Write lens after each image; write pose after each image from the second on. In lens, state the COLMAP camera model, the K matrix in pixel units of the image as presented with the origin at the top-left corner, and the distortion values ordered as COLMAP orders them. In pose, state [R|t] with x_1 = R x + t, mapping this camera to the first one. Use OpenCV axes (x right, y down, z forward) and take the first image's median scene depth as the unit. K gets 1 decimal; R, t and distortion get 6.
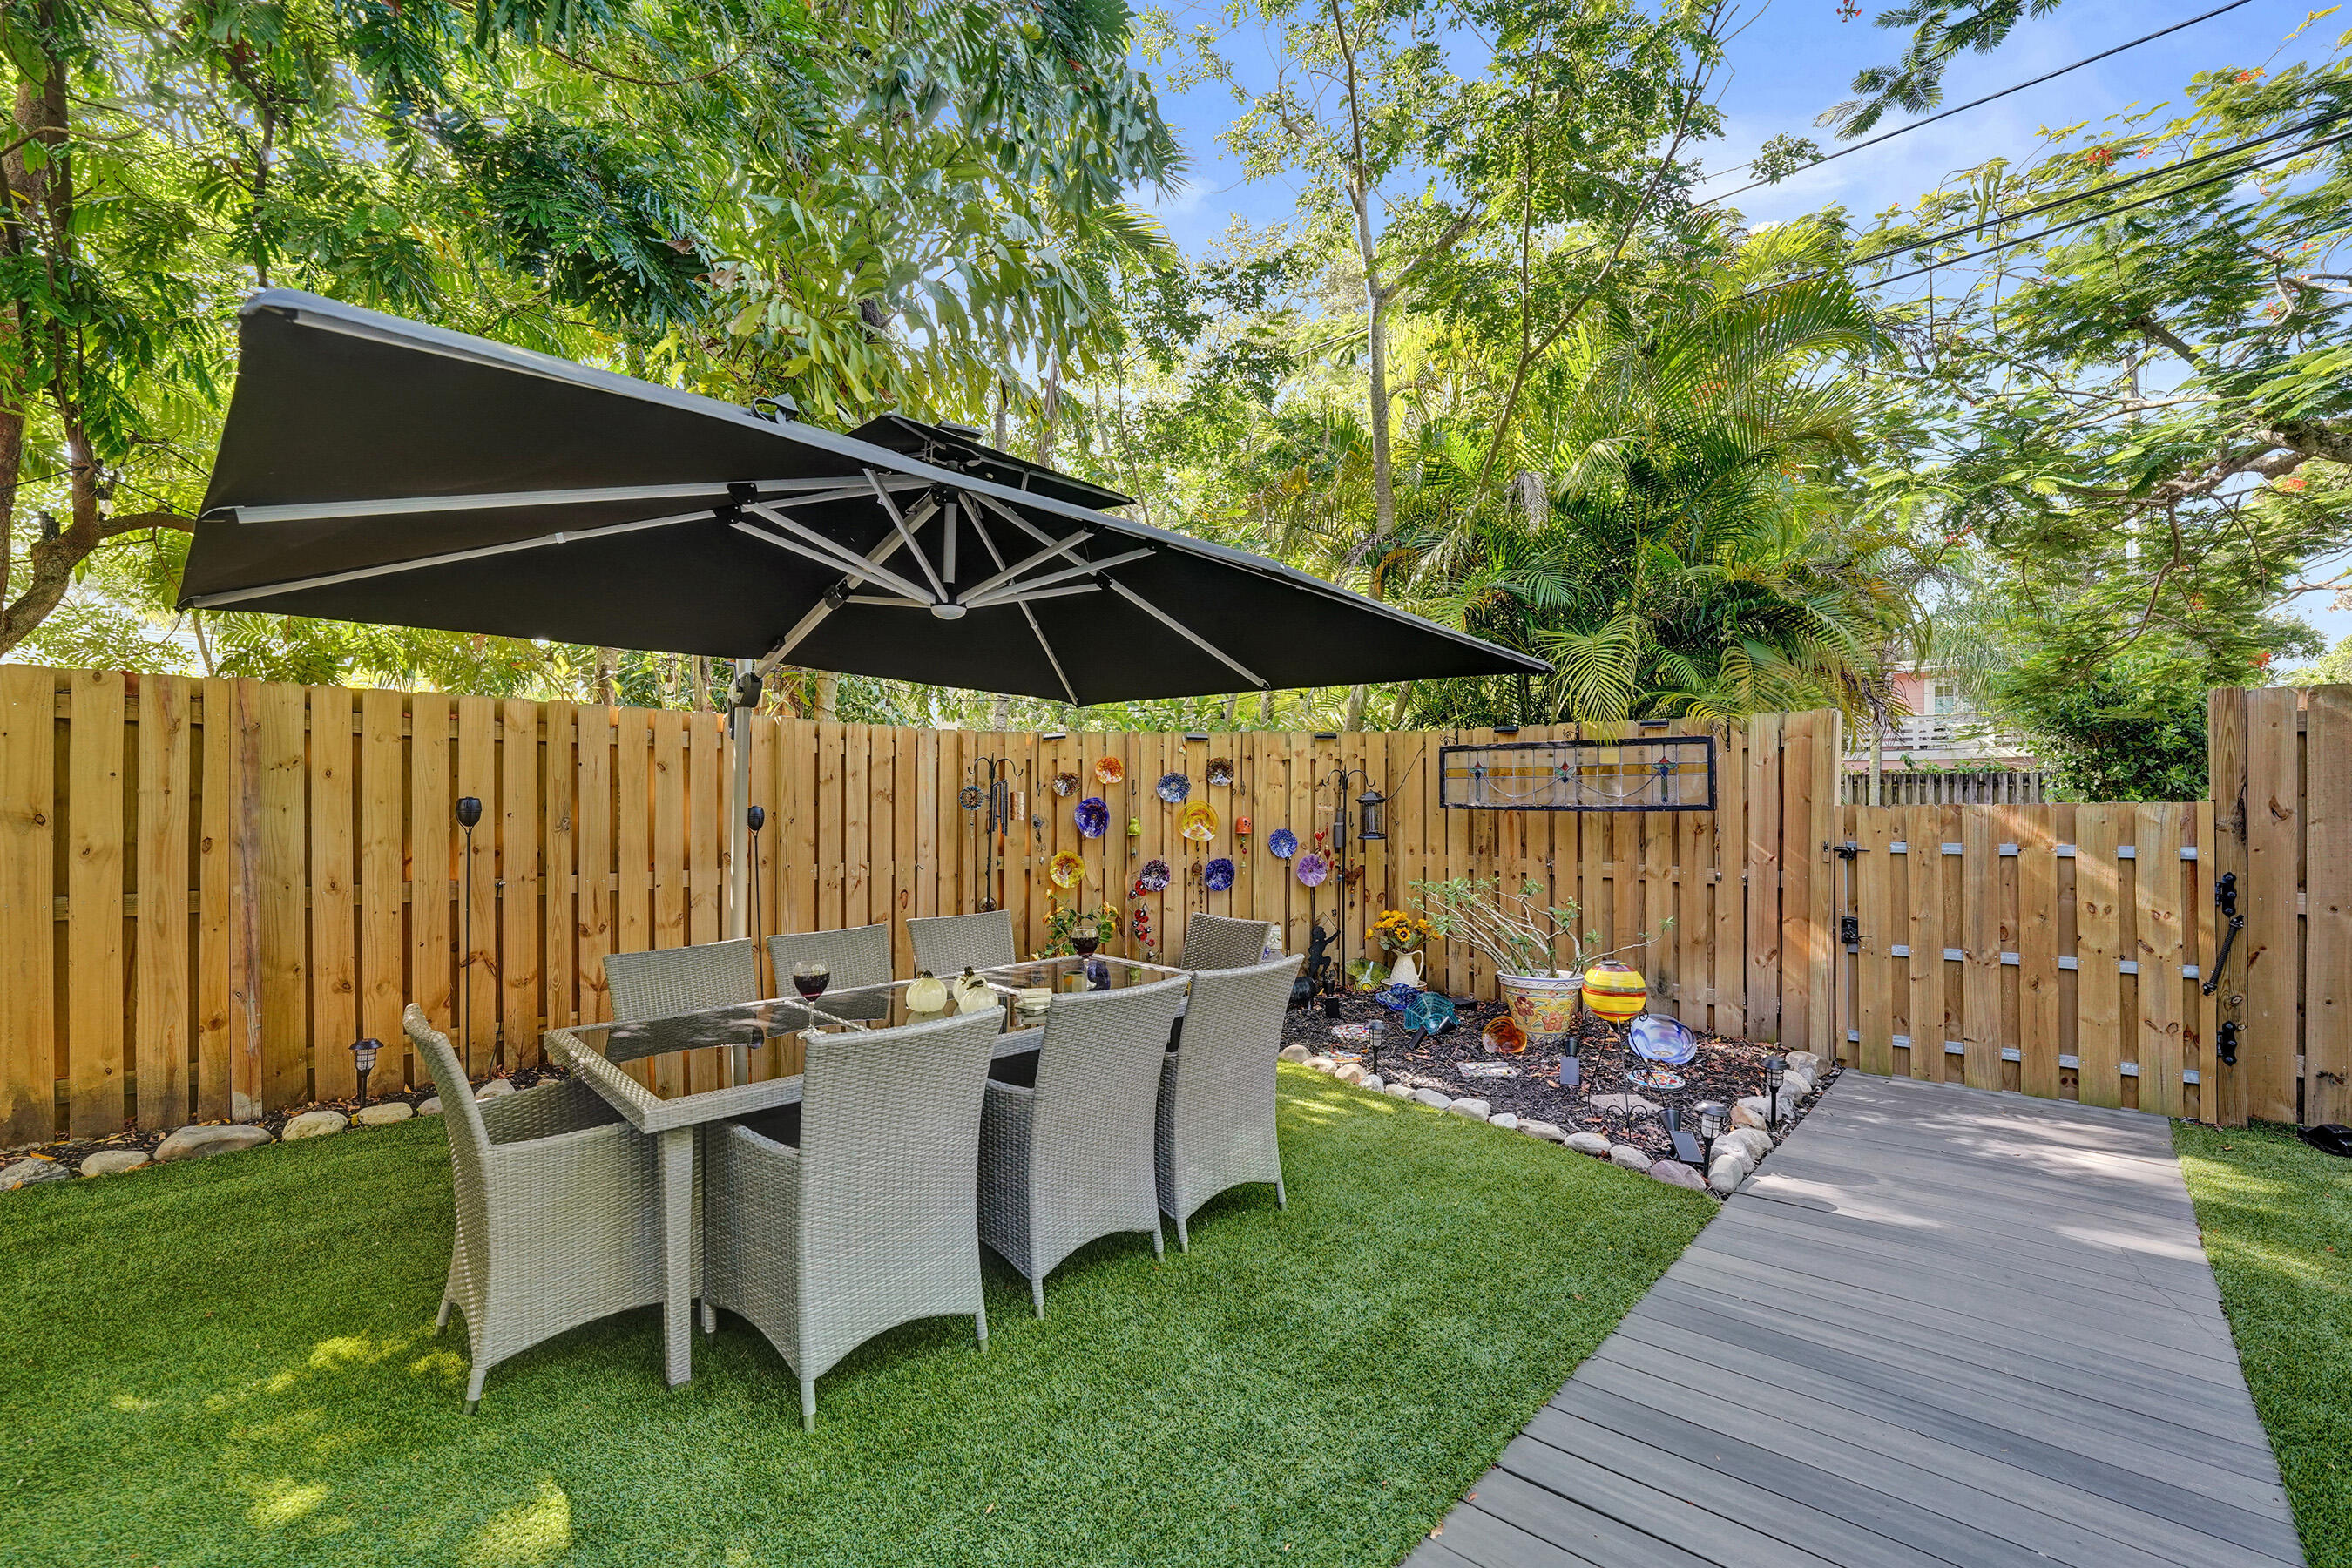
lens RADIAL K [[977.9, 0, 1162.7], [0, 977.9, 789.6], [0, 0, 1]] dist [-0.023884, -0.000015]
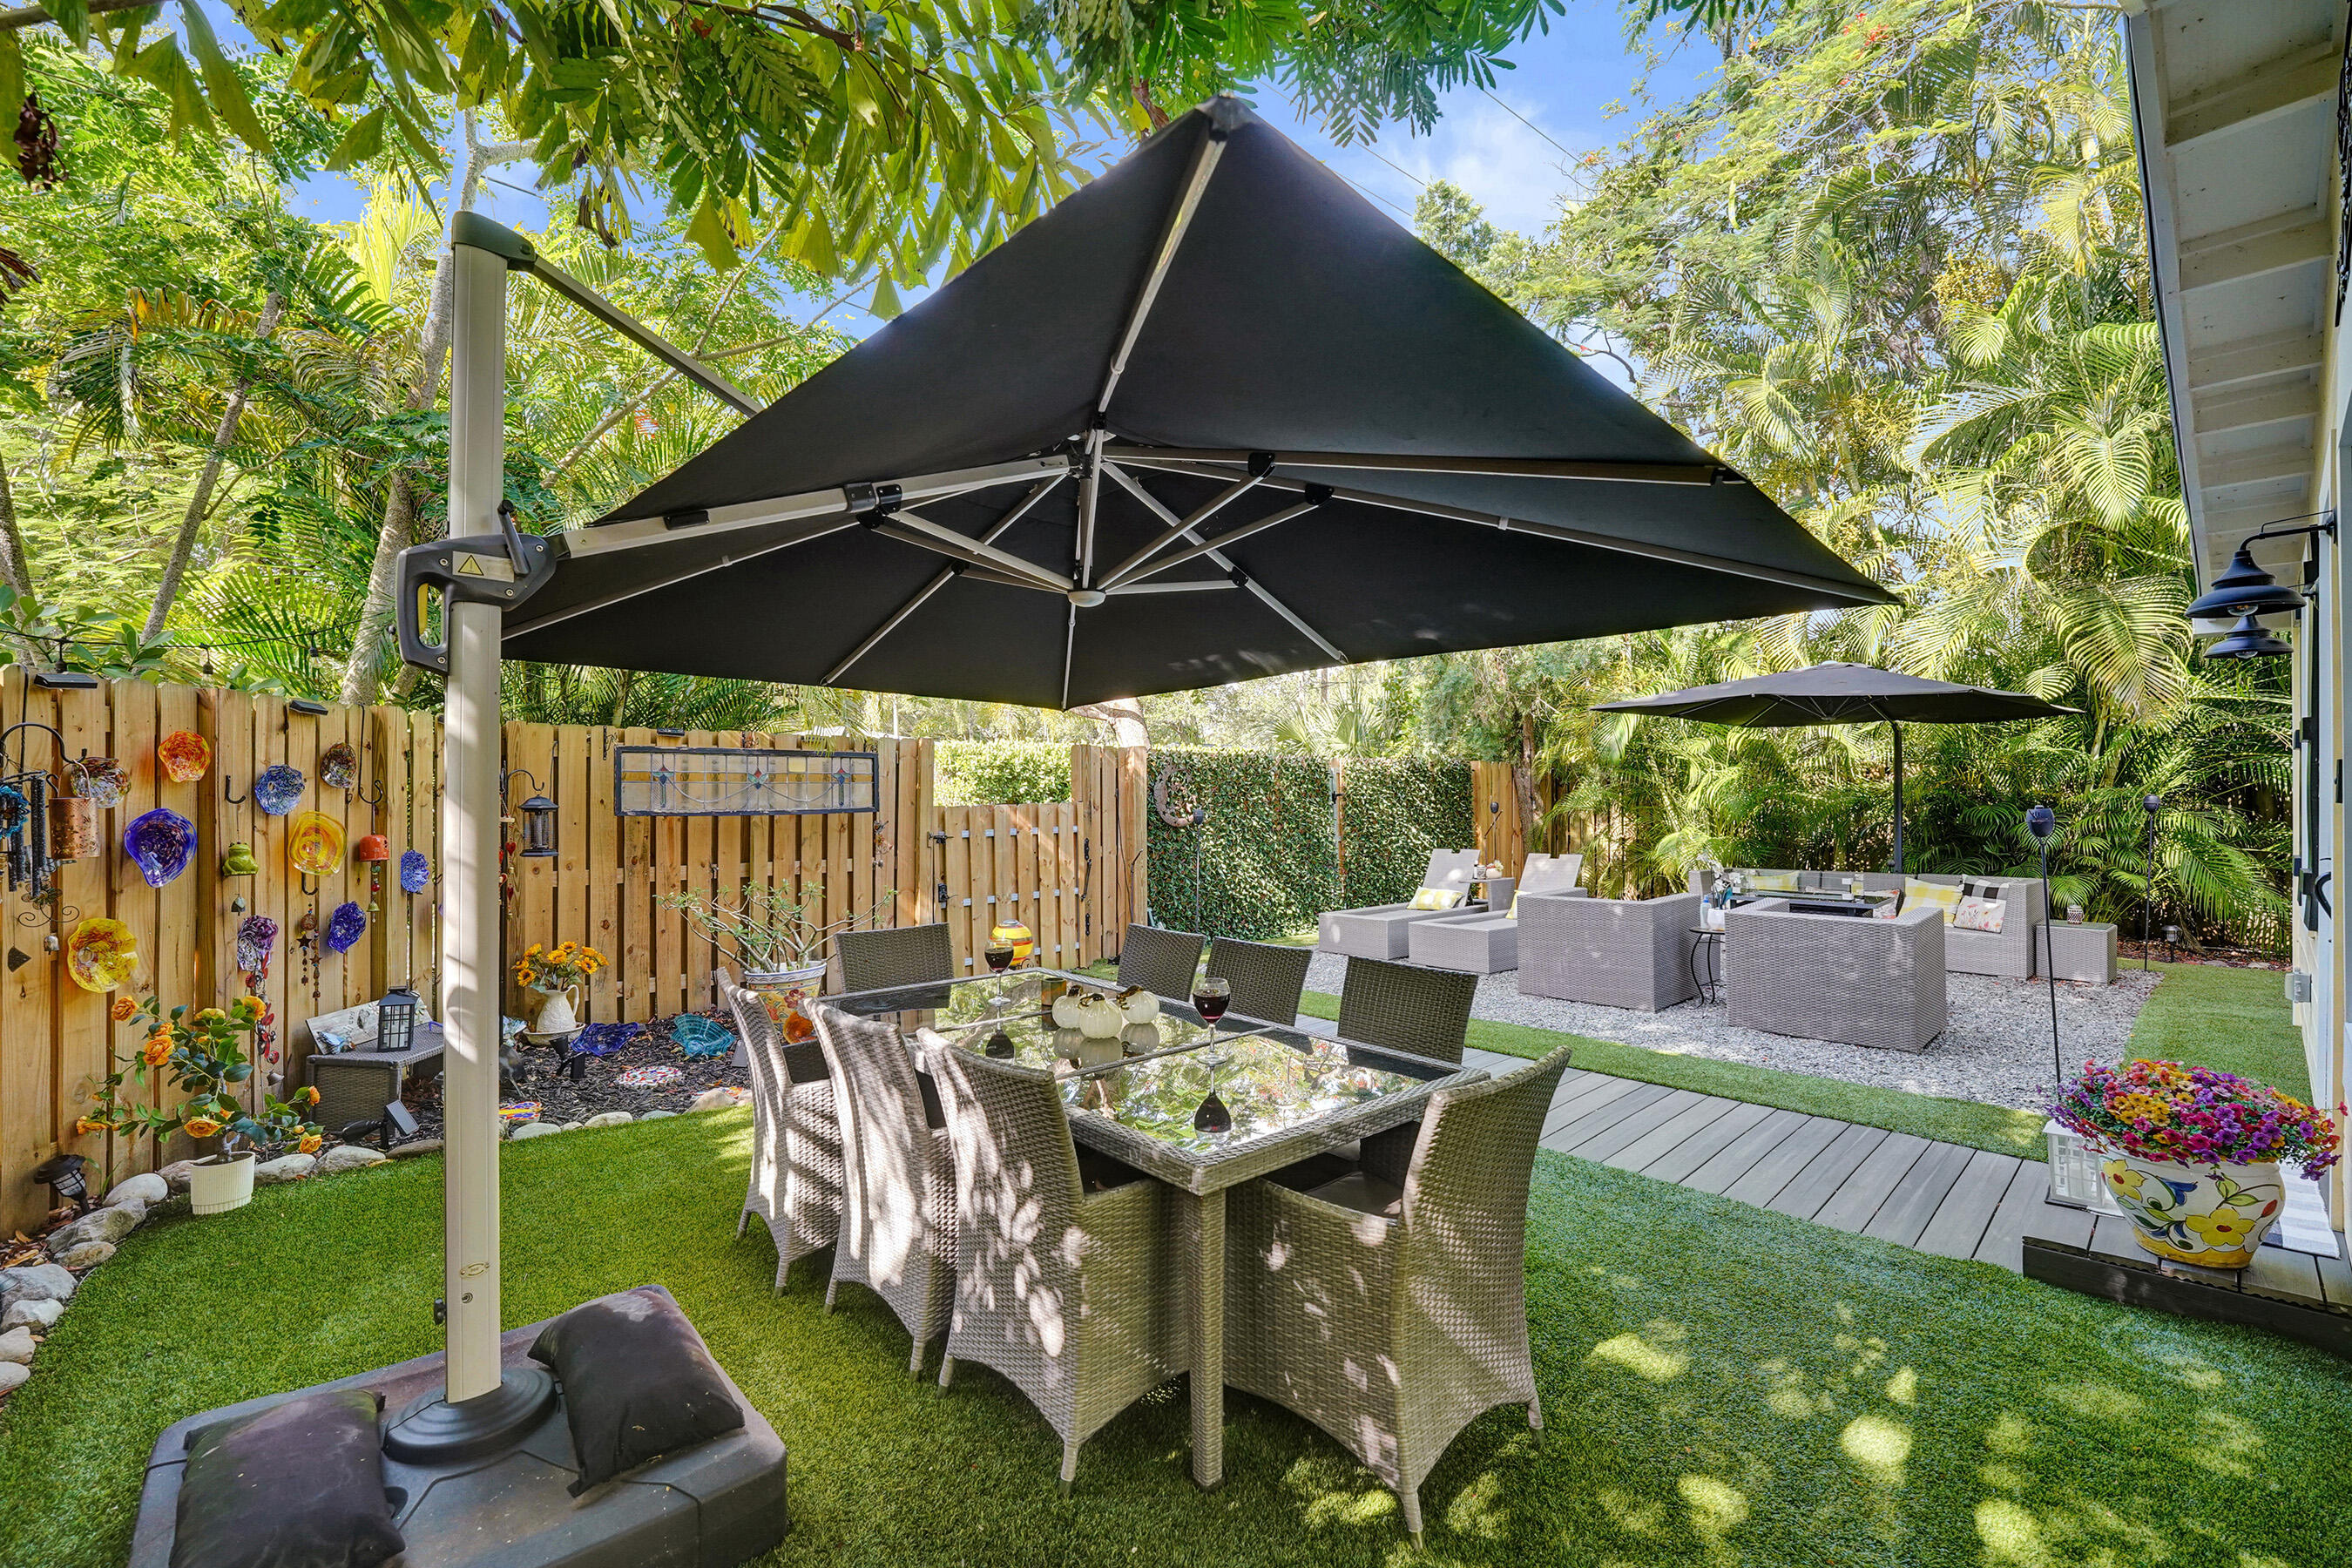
lens RADIAL K [[977.9, 0, 1162.7], [0, 977.9, 789.6], [0, 0, 1]] dist [-0.023884, -0.000015]
pose [[0.072775, 0.007510, 0.997320, -0.611831], [-0.000954, 0.999972, -0.007460, 0.001313], [-0.997348, -0.000409, 0.072781, 0.486725]]
